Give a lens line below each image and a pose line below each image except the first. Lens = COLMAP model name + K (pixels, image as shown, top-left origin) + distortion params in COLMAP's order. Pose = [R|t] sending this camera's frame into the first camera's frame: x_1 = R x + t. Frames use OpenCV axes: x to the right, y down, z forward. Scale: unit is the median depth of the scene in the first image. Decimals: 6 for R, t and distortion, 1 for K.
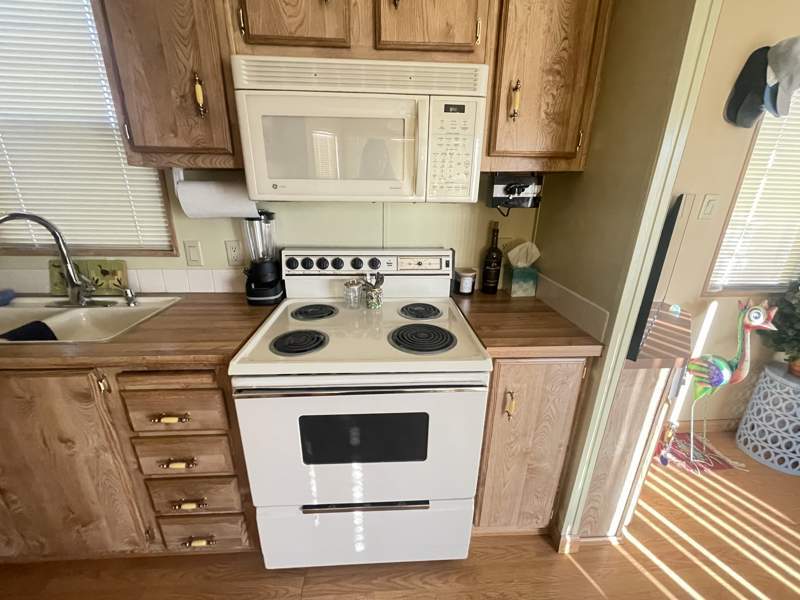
lens RADIAL K [[324.2, 0, 399.8], [0, 324.2, 298.1], [0, 0, 1]] dist [-0.005437, 0.000954]
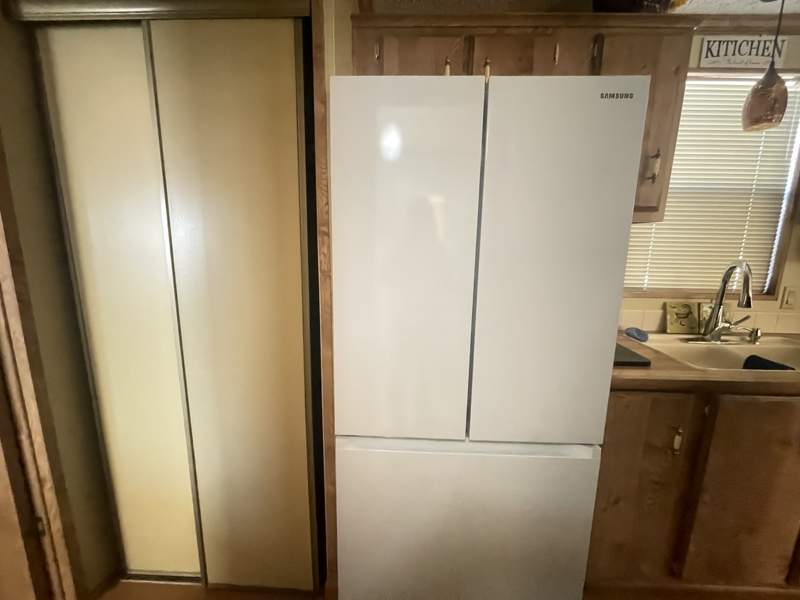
lens RADIAL K [[324.2, 0, 398.9], [0, 324.2, 303.0], [0, 0, 1]] dist [-0.005437, 0.000954]
pose [[0.995132, 0.015820, -0.097276, -2.160293], [-0.030027, 0.988774, -0.146369, 0.094868], [0.093868, 0.148577, 0.984436, -0.249494]]
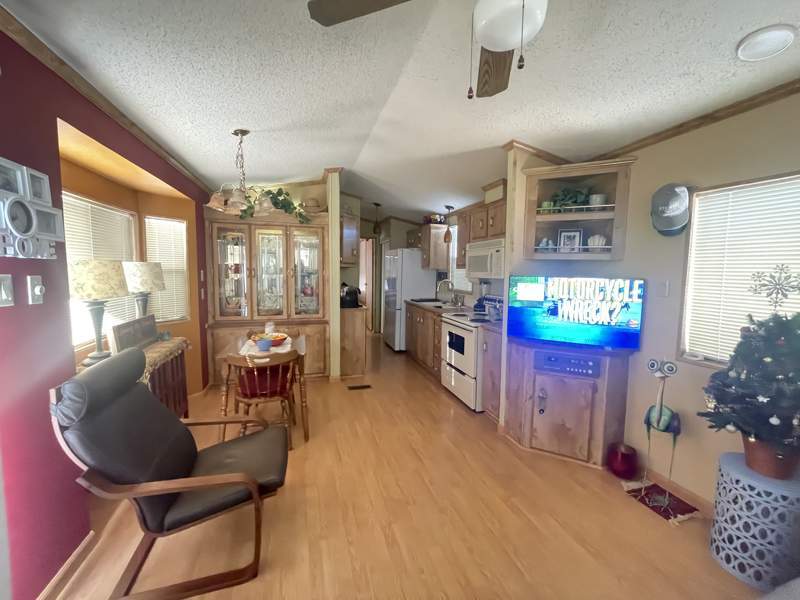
lens RADIAL K [[324.2, 0, 398.3], [0, 324.2, 299.2], [0, 0, 1]] dist [-0.005437, 0.000954]
pose [[0.223922, 0.075166, -0.971704, 2.503209], [-0.317841, 0.948144, 0.000099, 0.152645], [0.921323, 0.308825, 0.236201, -0.432102]]
